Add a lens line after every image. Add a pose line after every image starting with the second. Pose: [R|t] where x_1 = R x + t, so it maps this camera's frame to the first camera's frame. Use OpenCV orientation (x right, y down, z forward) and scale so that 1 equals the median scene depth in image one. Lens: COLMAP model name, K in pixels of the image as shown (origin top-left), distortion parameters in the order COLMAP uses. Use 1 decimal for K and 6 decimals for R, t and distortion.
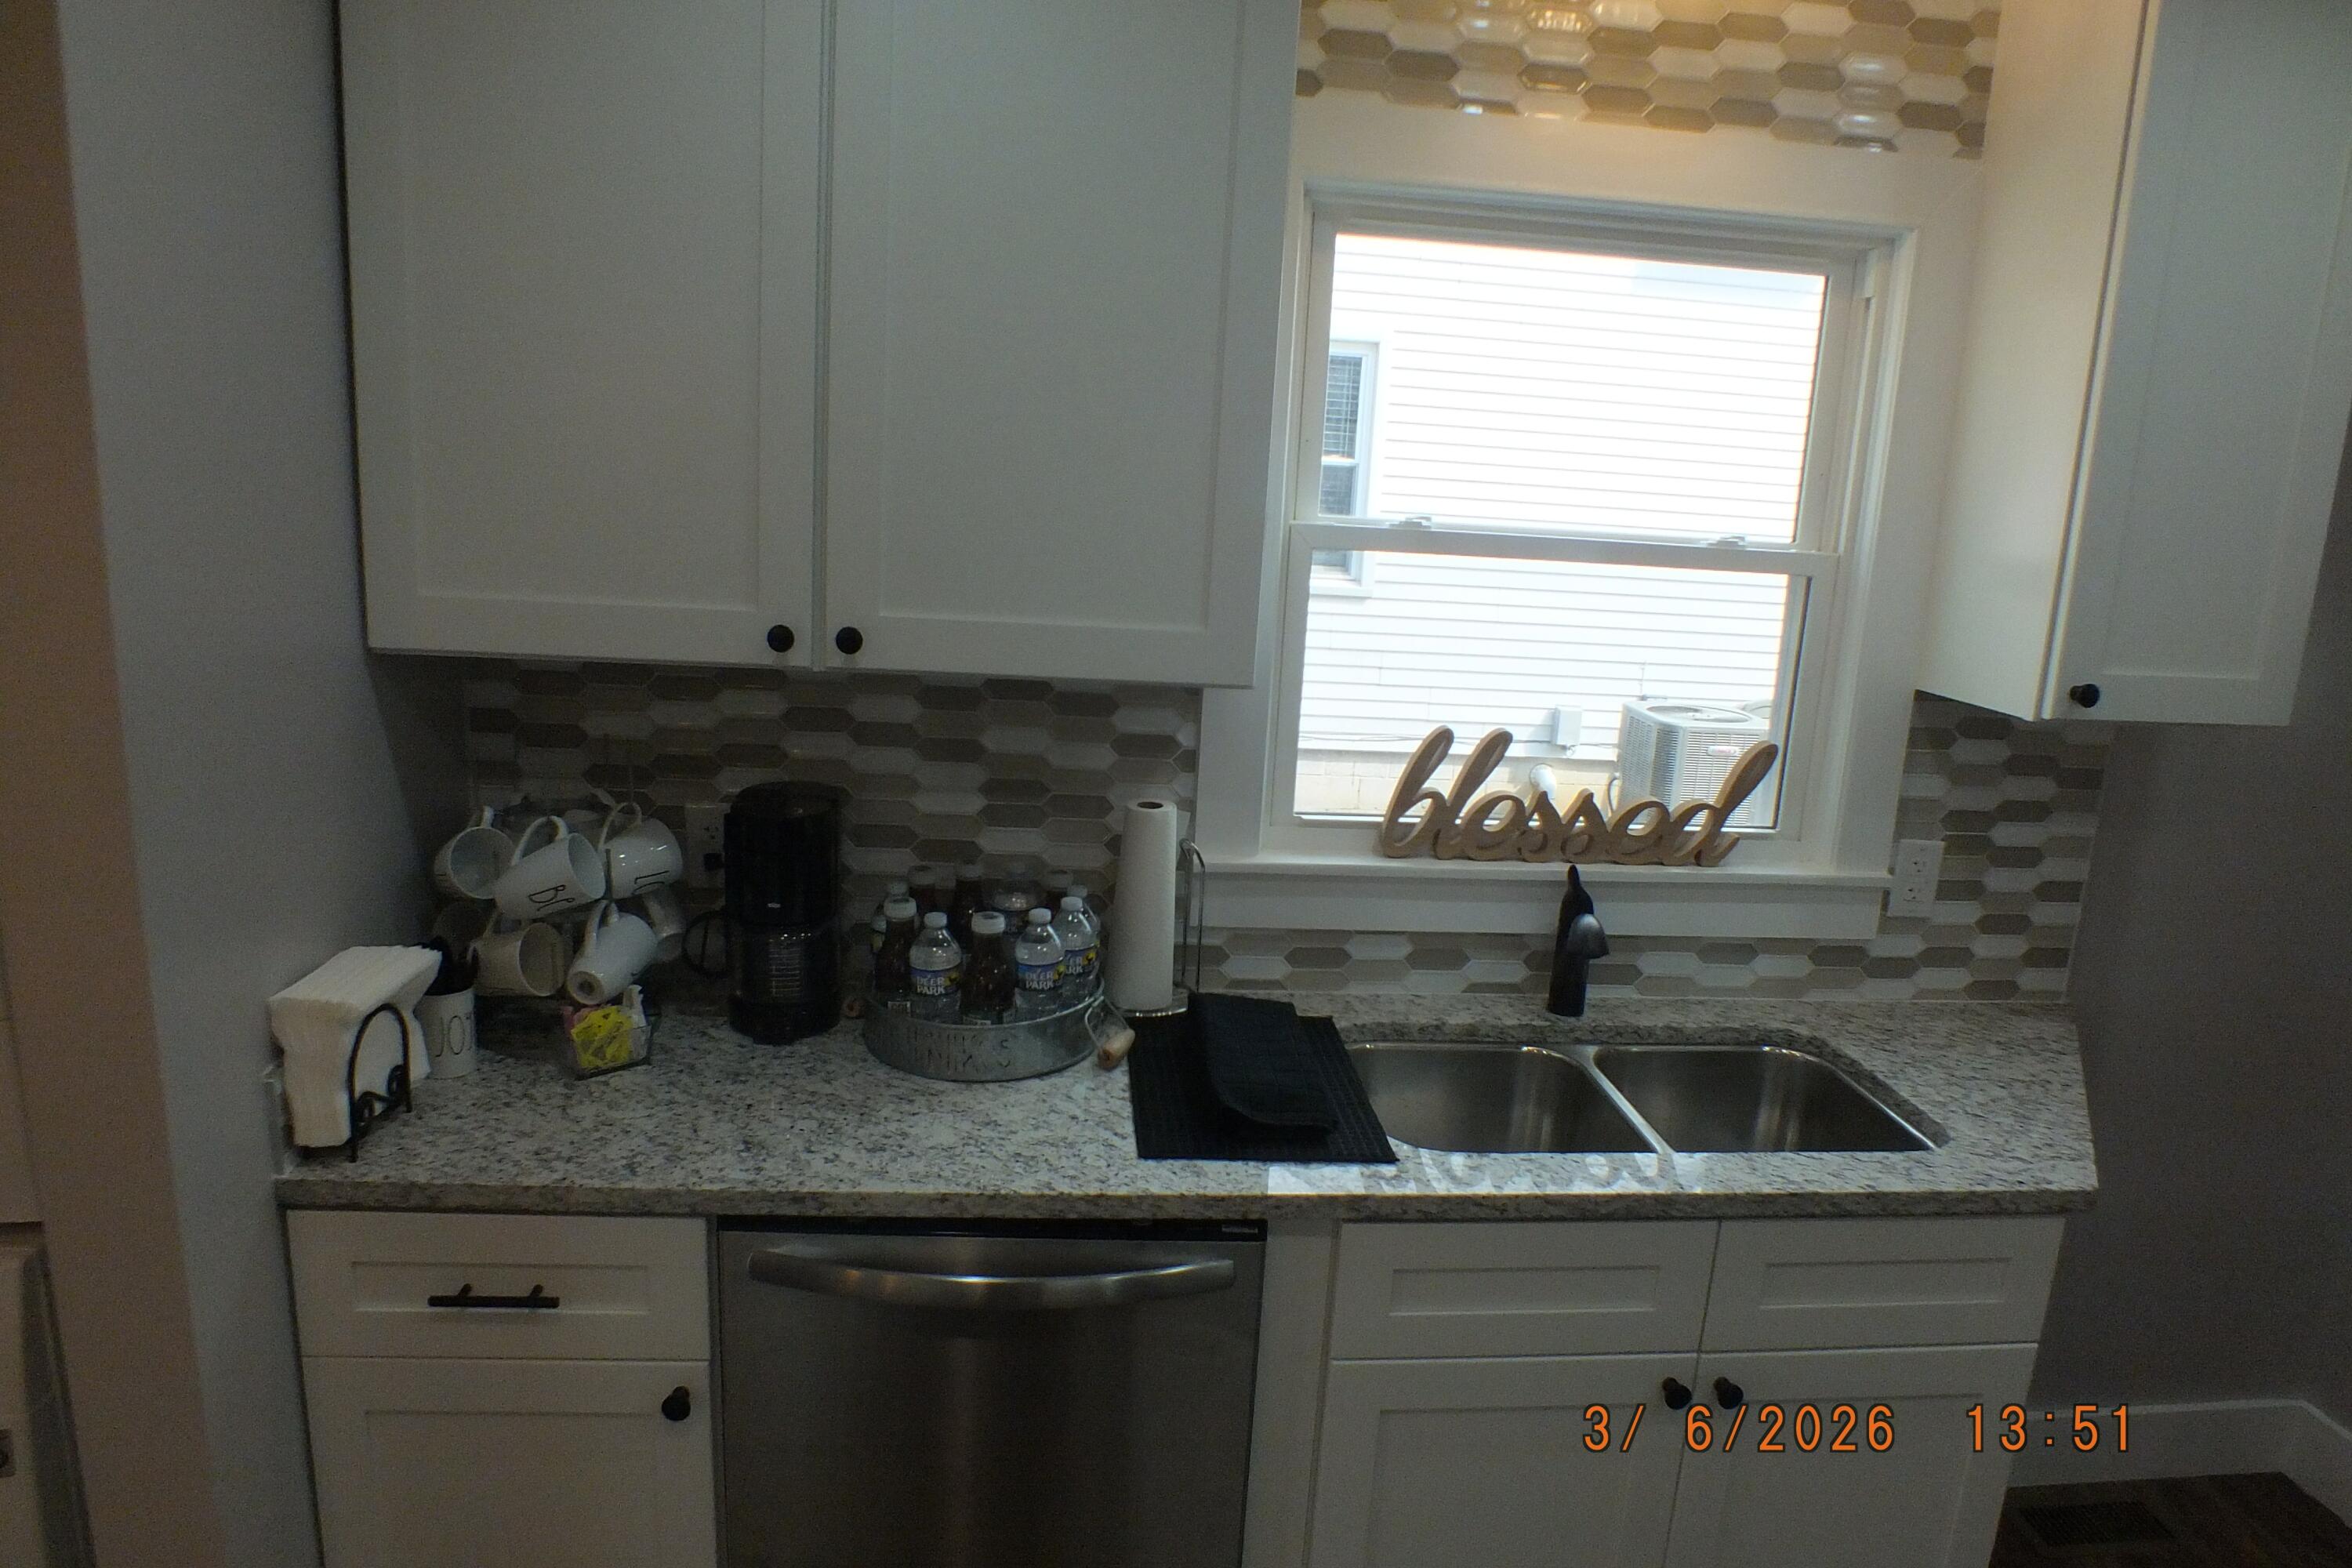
lens RADIAL K [[1505.8, 0, 1185.2], [0, 1505.8, 795.6], [0, 0, 1]] dist [-0.067274, 0.013994]
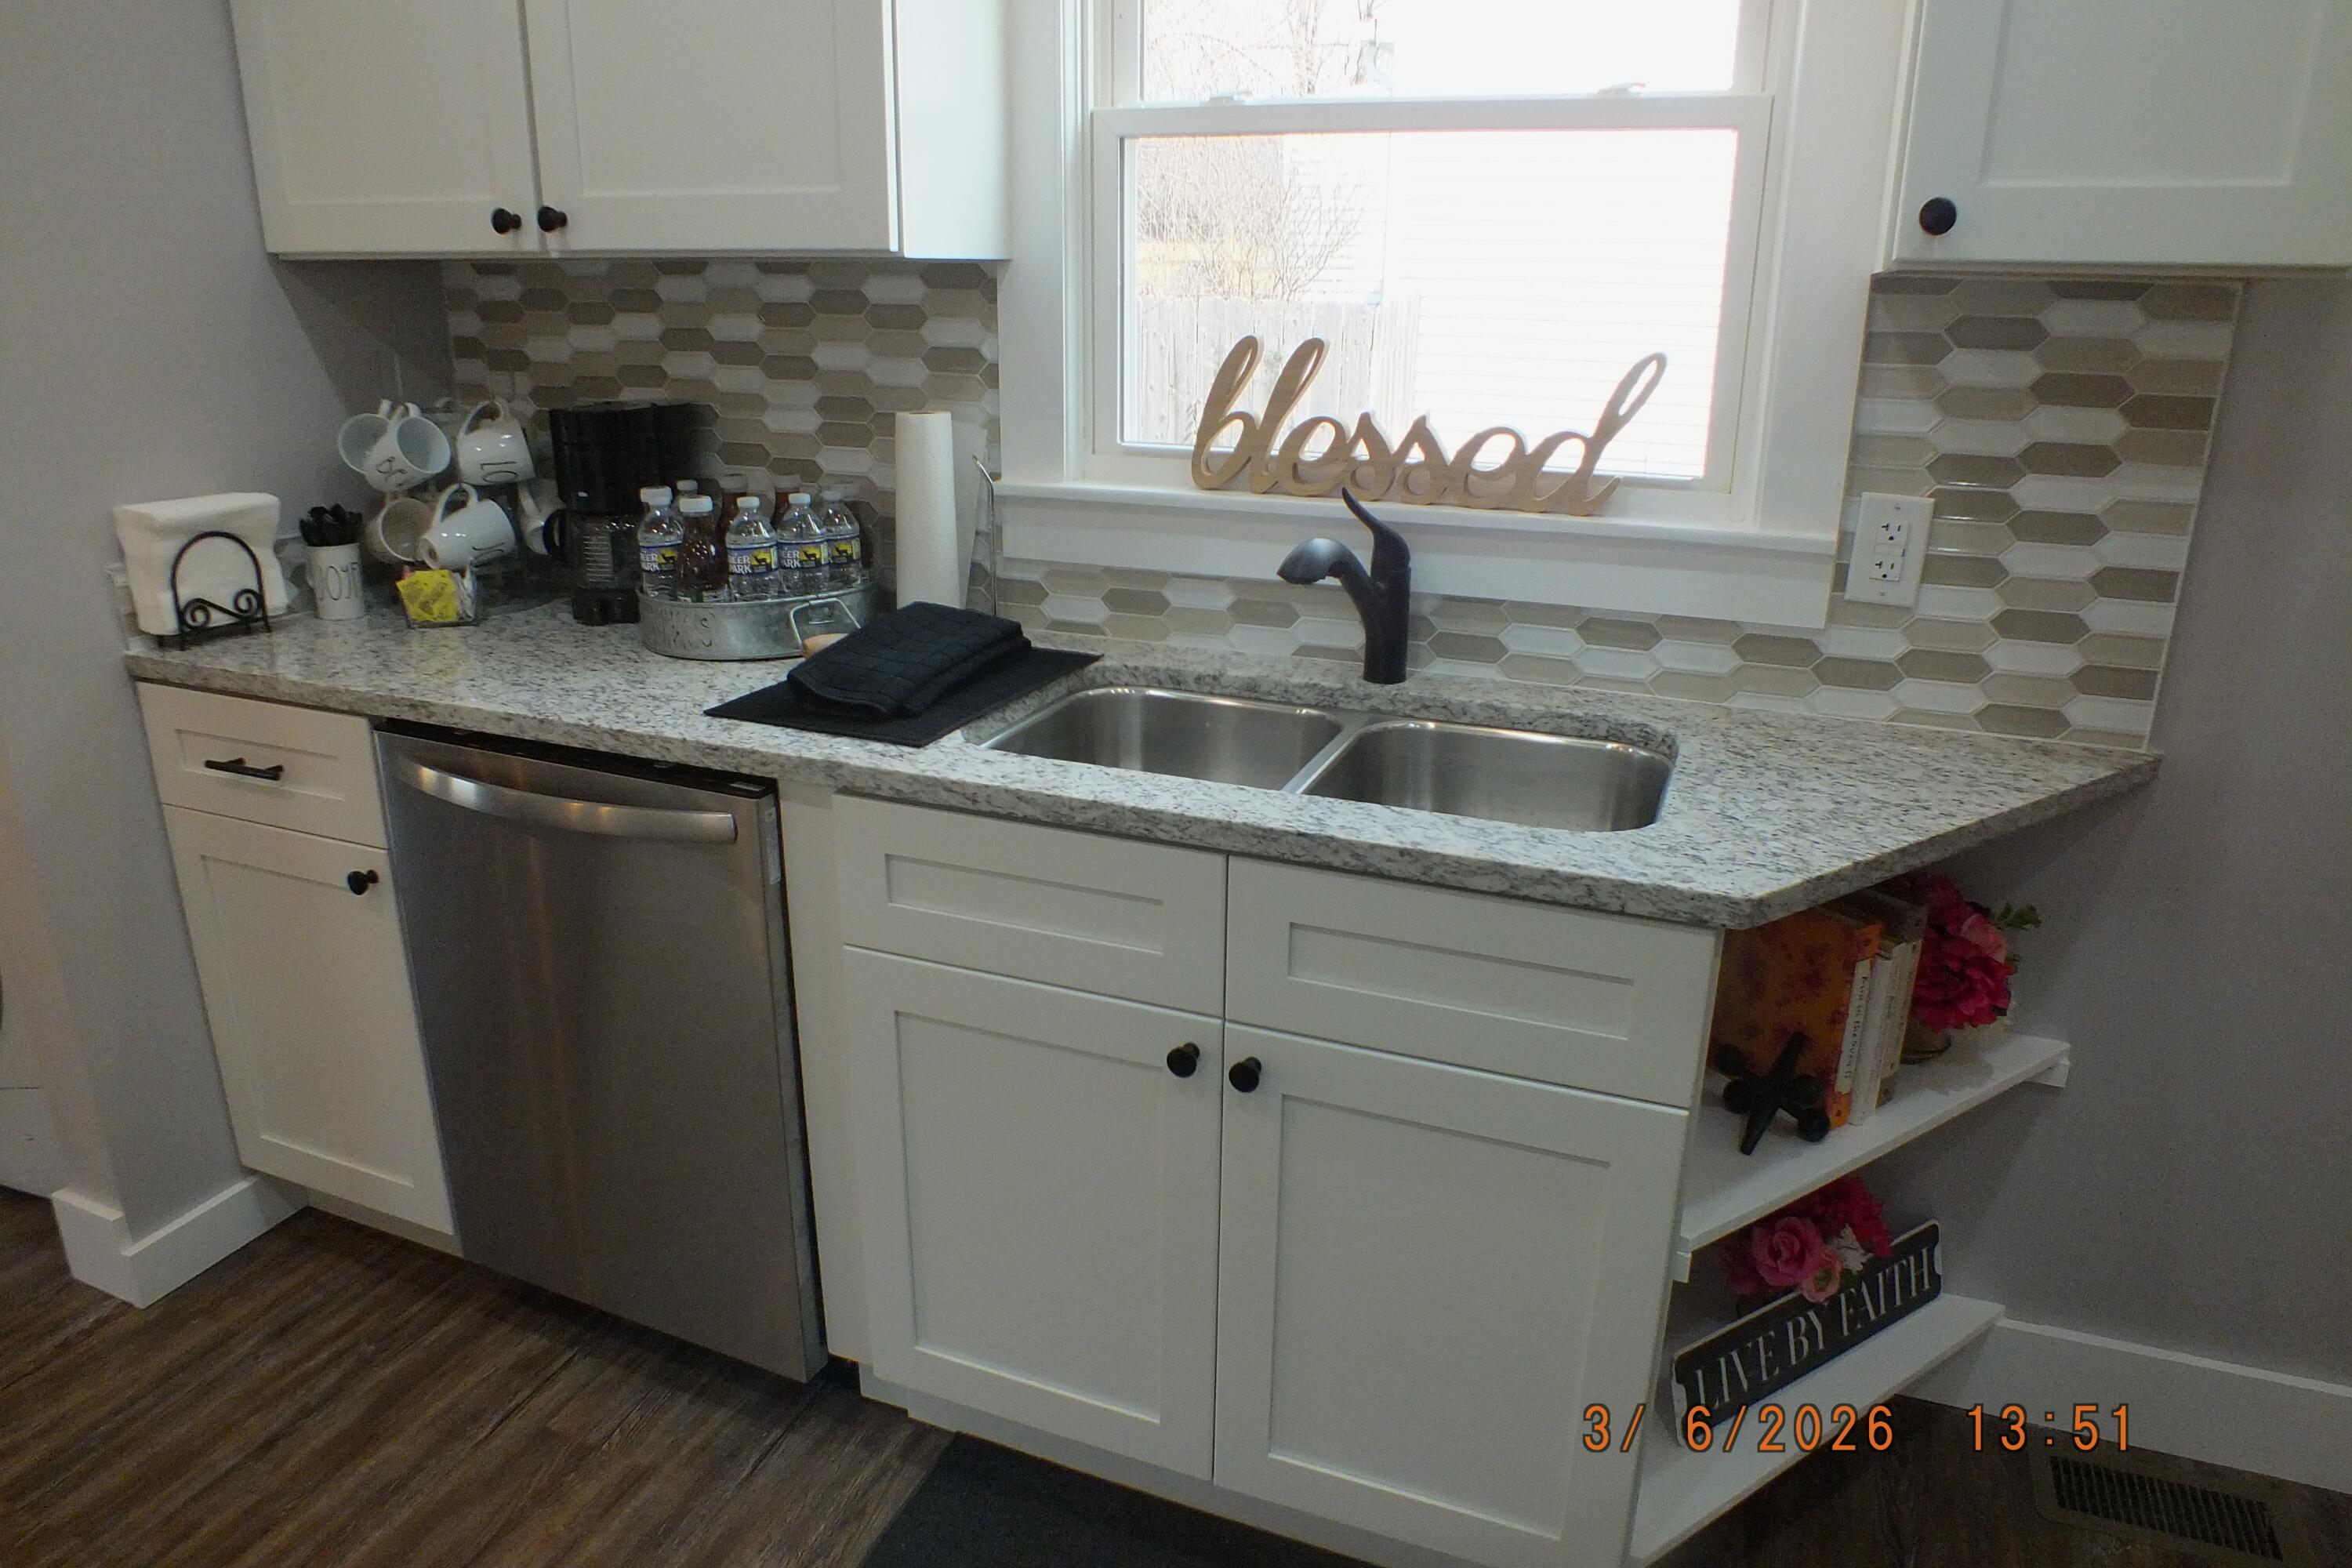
lens RADIAL K [[1505.8, 0, 1185.2], [0, 1505.8, 795.6], [0, 0, 1]] dist [-0.067274, 0.013994]
pose [[0.885690, 0.109180, -0.451258, 0.557451], [-0.067967, 0.991976, 0.106604, 0.128918], [0.459276, -0.063747, 0.886003, 0.196022]]
